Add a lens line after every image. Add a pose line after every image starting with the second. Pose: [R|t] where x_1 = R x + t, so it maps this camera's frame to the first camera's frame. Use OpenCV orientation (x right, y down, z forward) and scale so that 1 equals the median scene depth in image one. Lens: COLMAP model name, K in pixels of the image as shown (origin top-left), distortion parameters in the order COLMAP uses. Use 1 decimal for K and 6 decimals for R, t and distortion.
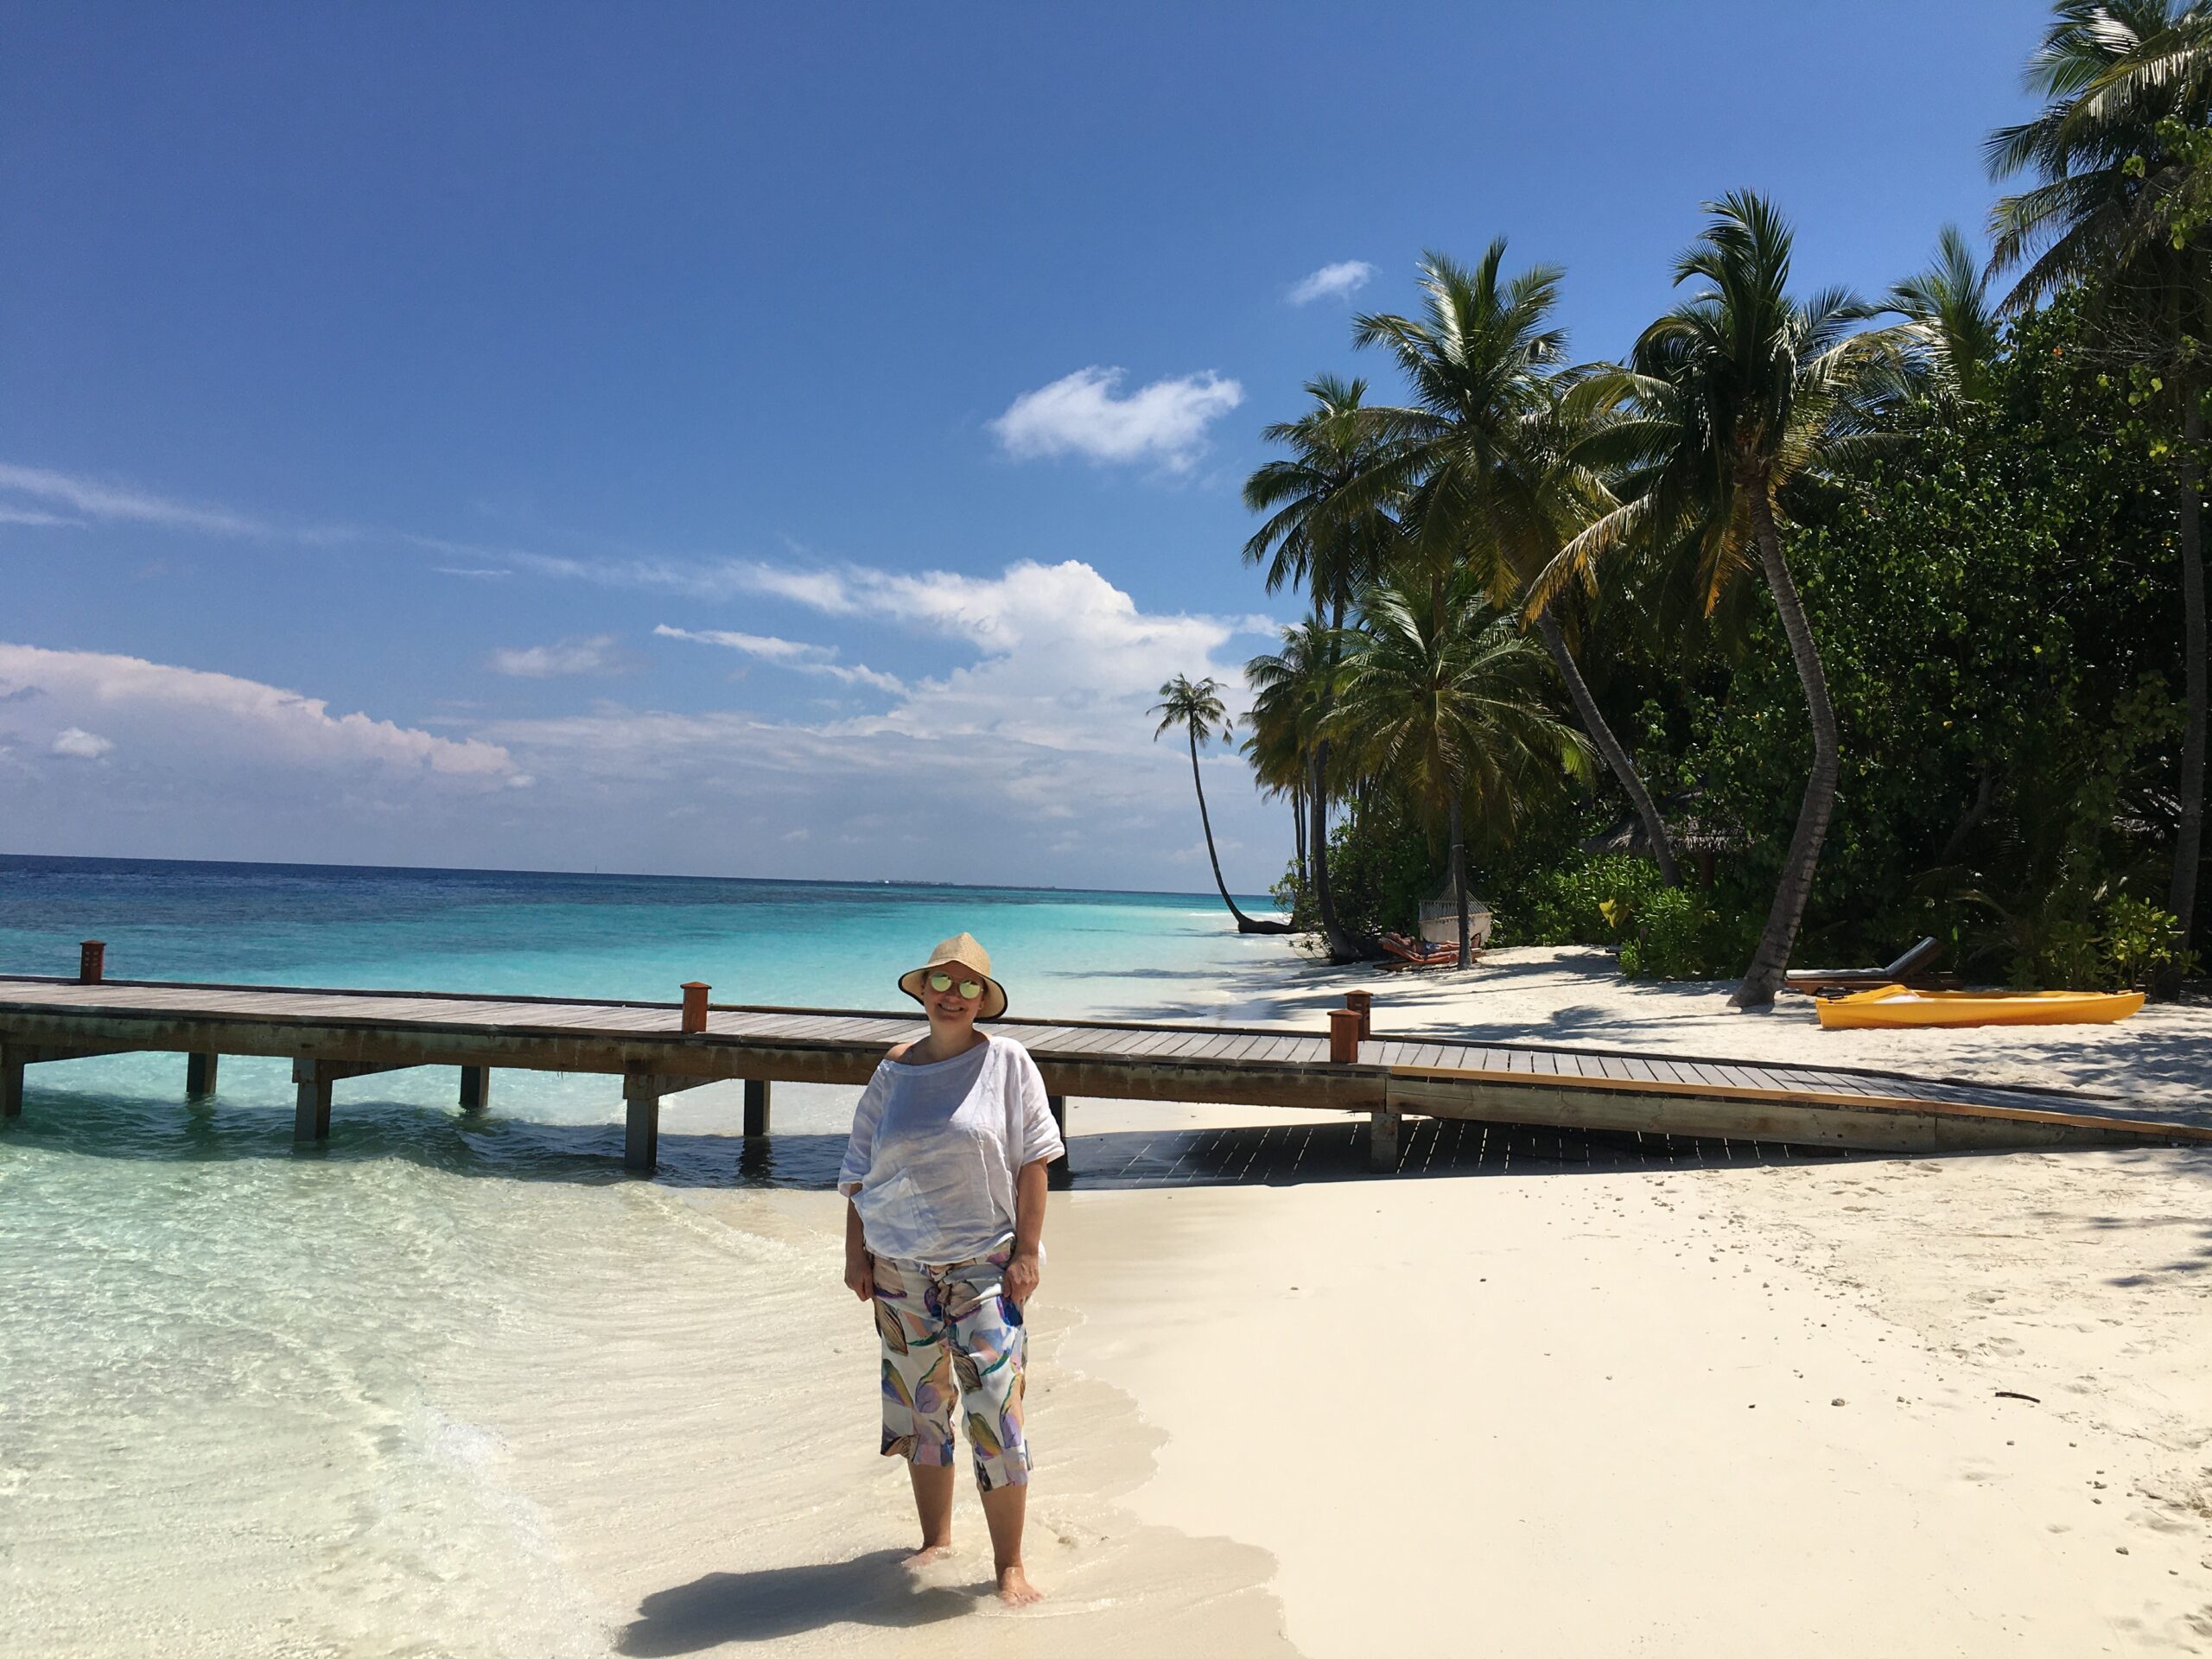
lens RADIAL K [[1879.7, 0, 1107.5], [0, 1879.7, 829.4], [0, 0, 1]] dist [0.076596, -0.234860]
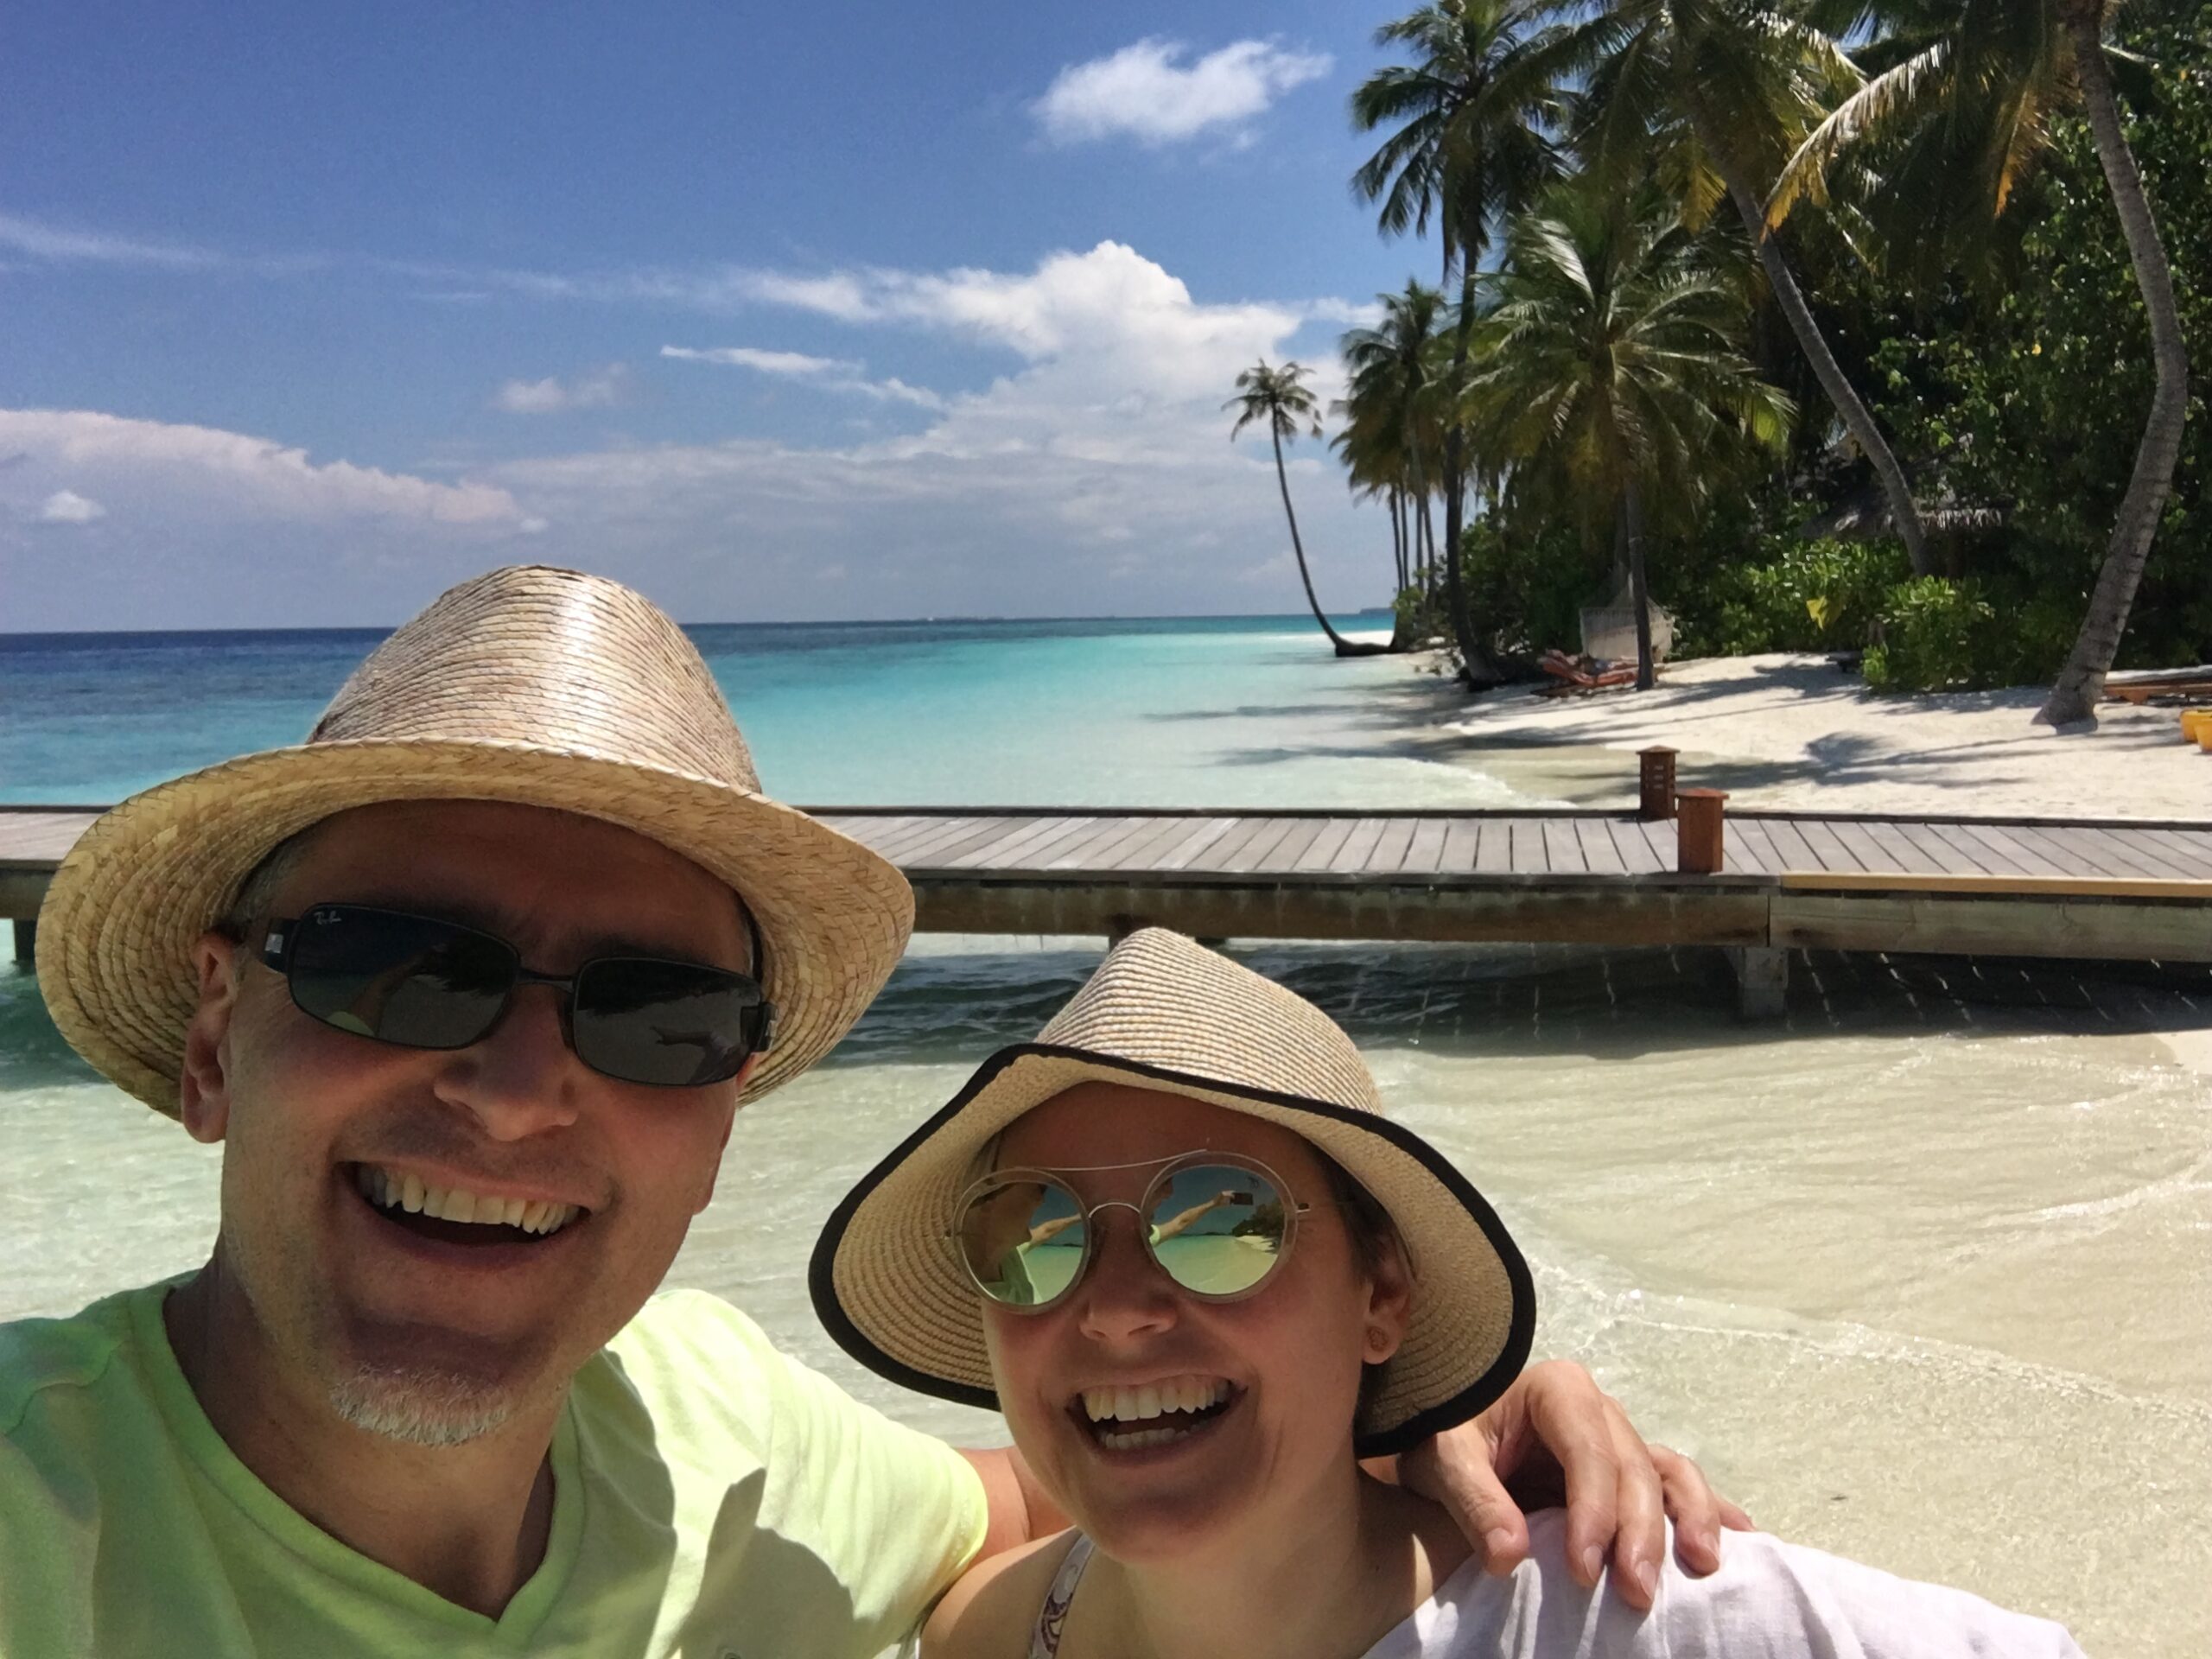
lens RADIAL K [[1976.8, 0, 1101.4], [0, 1976.8, 783.0], [0, 0, 1]] dist [0.080681, -0.220011]
pose [[0.998272, -0.046841, -0.035483, -0.017279], [0.050622, 0.992135, 0.114479, 0.002946], [0.029841, -0.116077, 0.992792, 0.119151]]
